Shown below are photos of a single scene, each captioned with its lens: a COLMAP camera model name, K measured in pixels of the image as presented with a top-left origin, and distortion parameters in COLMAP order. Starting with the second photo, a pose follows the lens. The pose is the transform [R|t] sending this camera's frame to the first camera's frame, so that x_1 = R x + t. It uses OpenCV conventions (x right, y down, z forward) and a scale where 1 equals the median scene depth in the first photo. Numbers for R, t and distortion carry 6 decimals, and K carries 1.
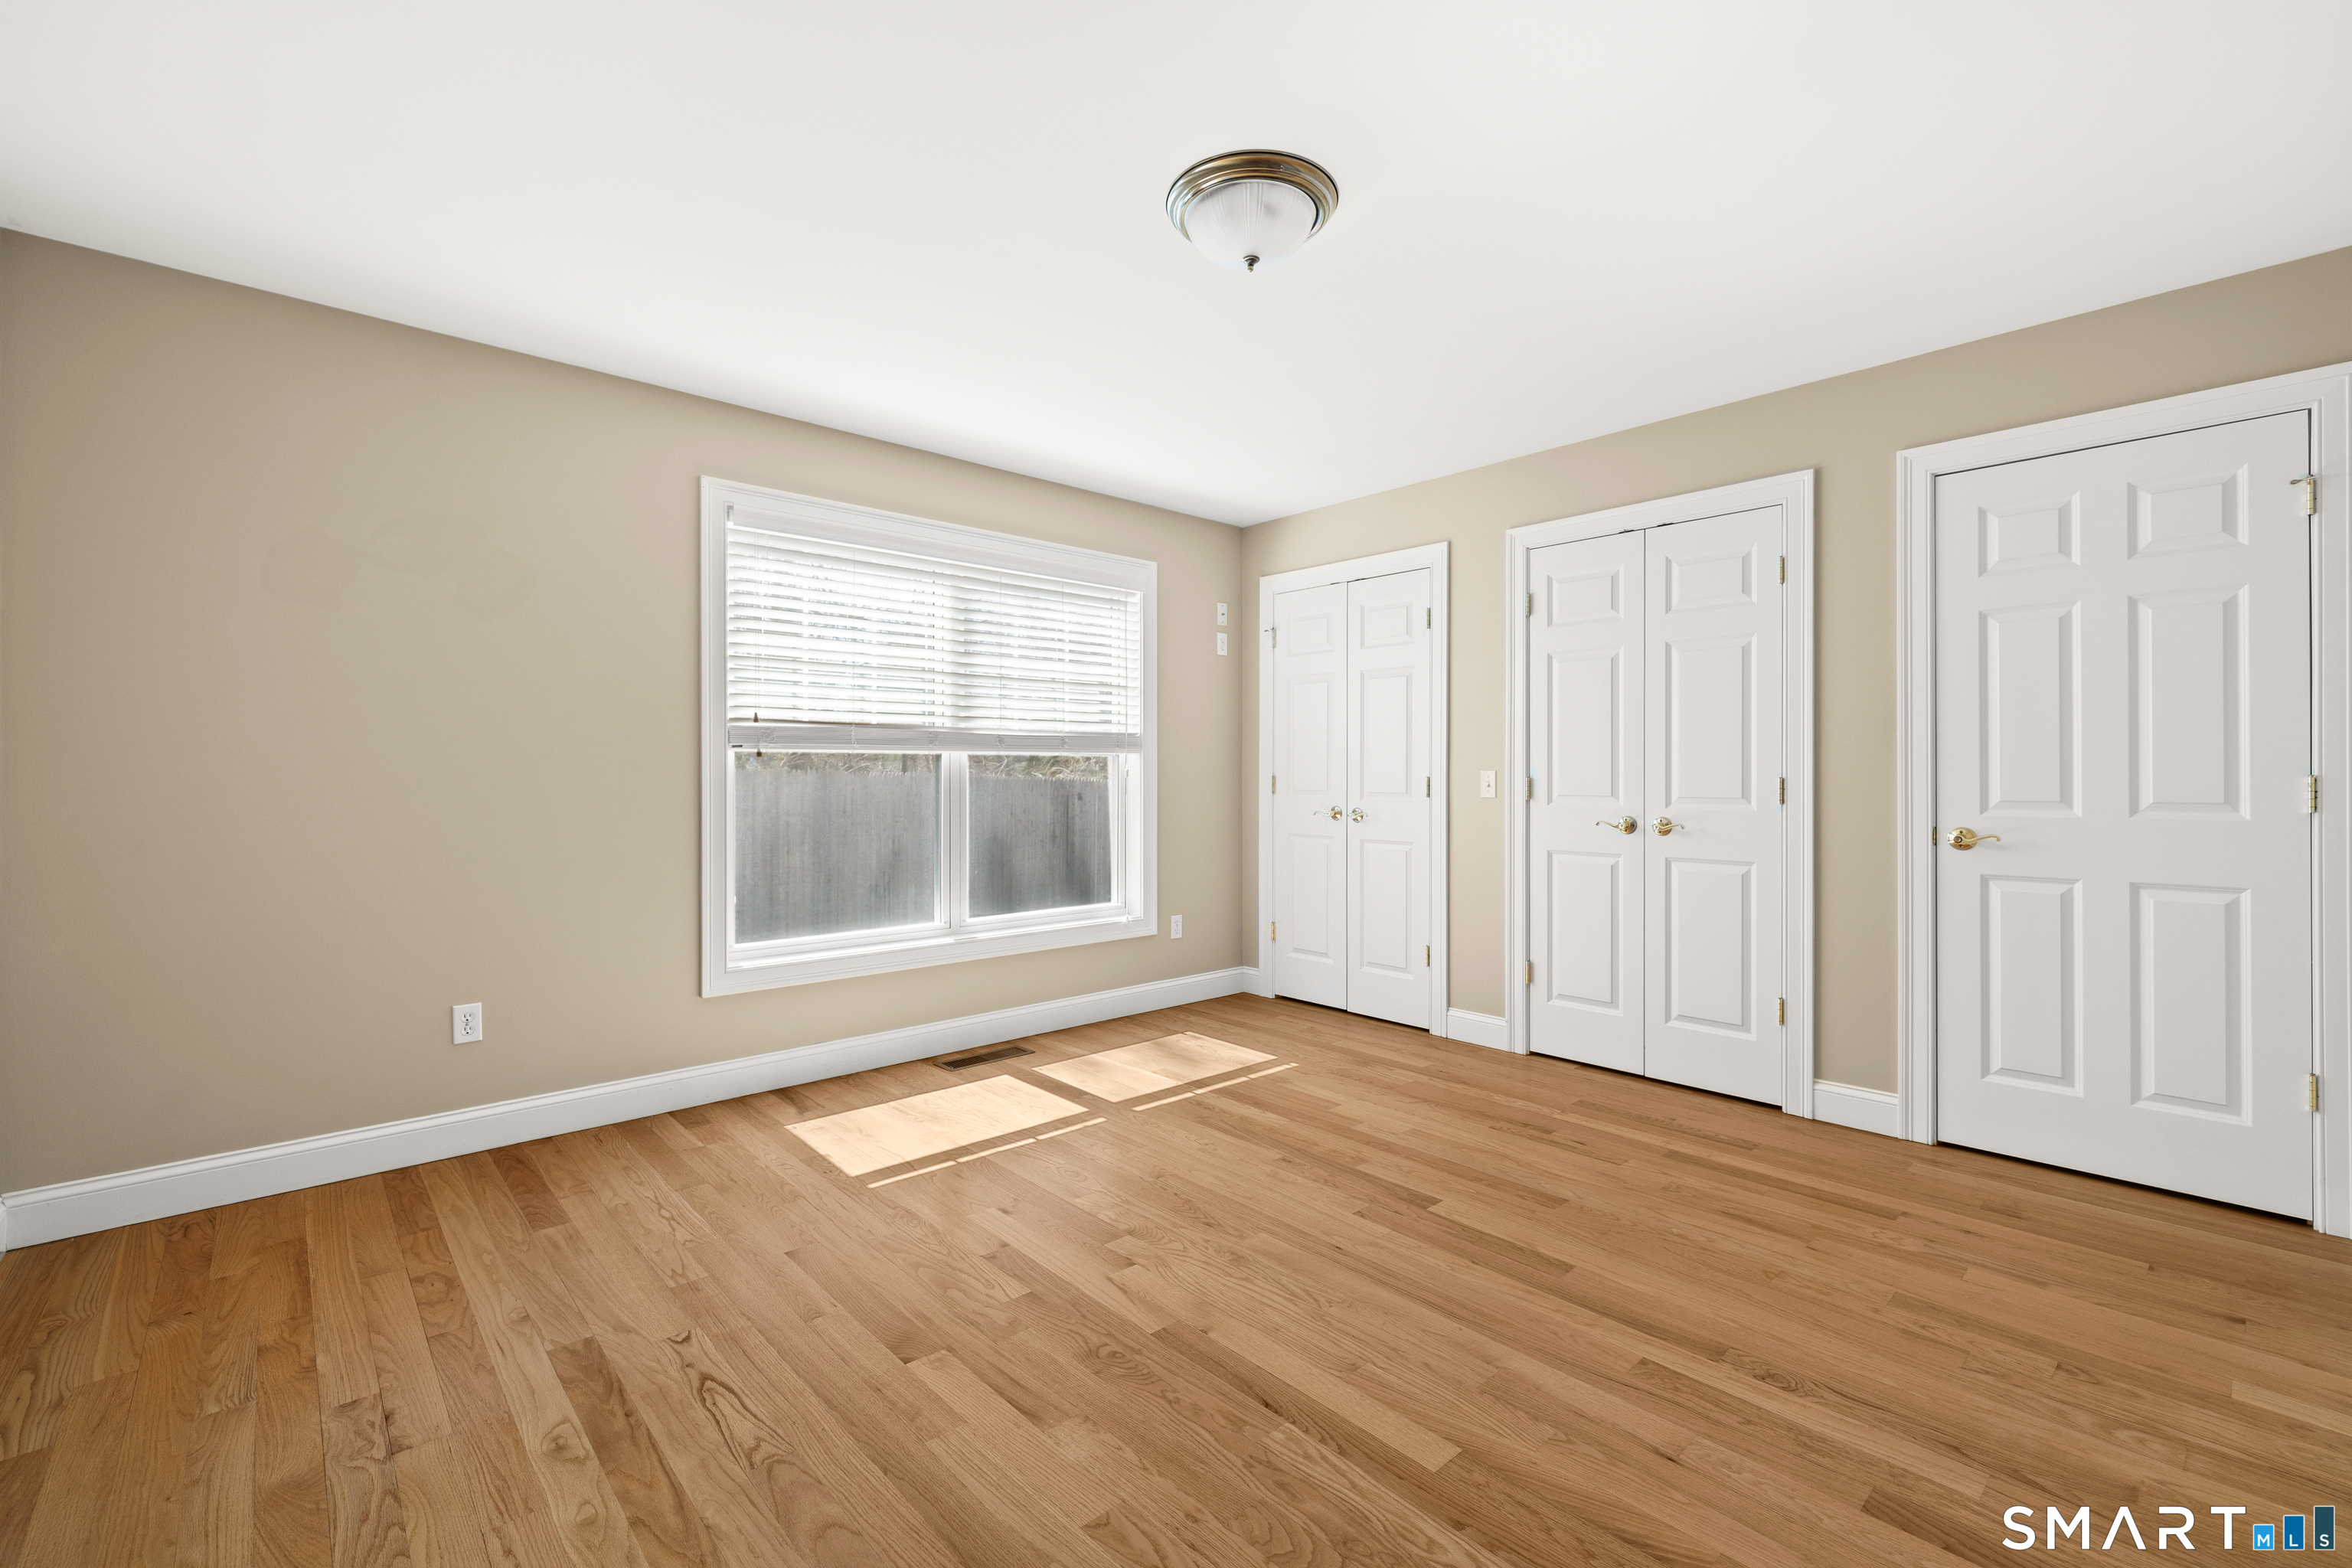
lens RADIAL K [[1001.0, 0, 1183.6], [0, 1001.0, 773.0], [0, 0, 1]] dist [-0.002164, 0.000346]
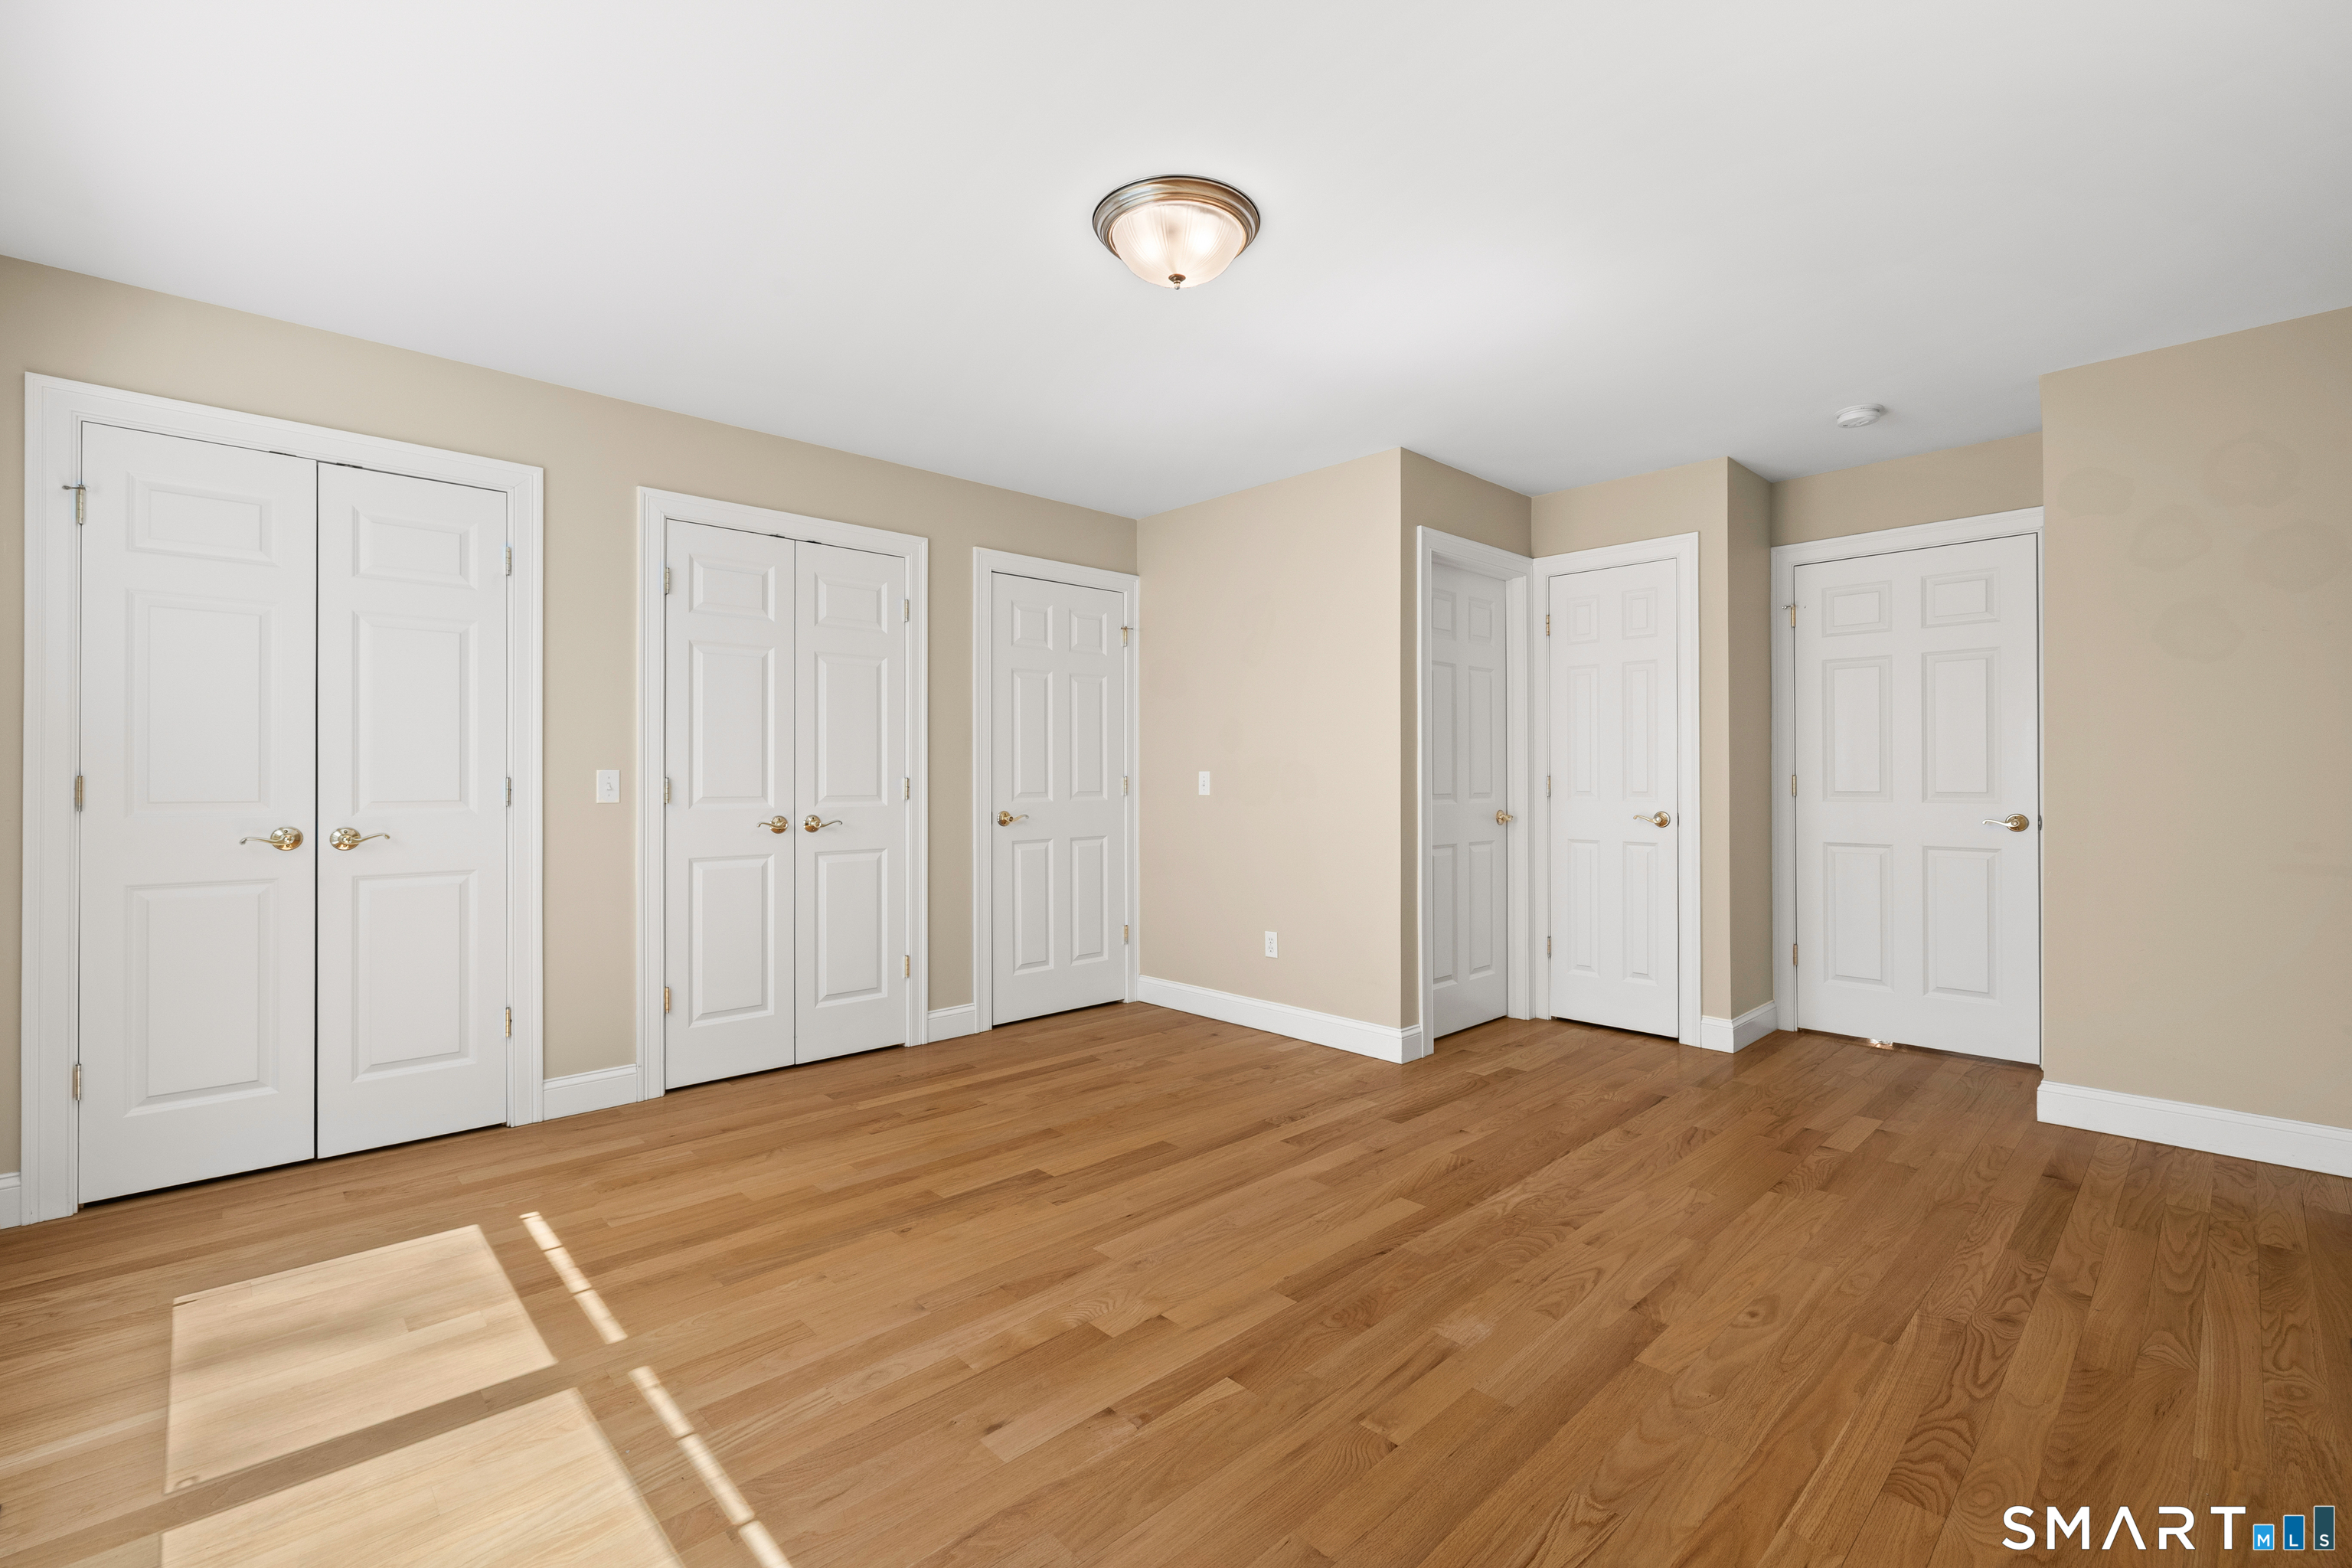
lens RADIAL K [[1001.0, 0, 1183.6], [0, 1001.0, 773.0], [0, 0, 1]] dist [-0.002164, 0.000346]
pose [[-0.017134, 0.004027, 0.999845, -0.696079], [-0.003222, 0.999986, -0.004083, 0.003121], [-0.999848, -0.003291, -0.017120, 0.726724]]
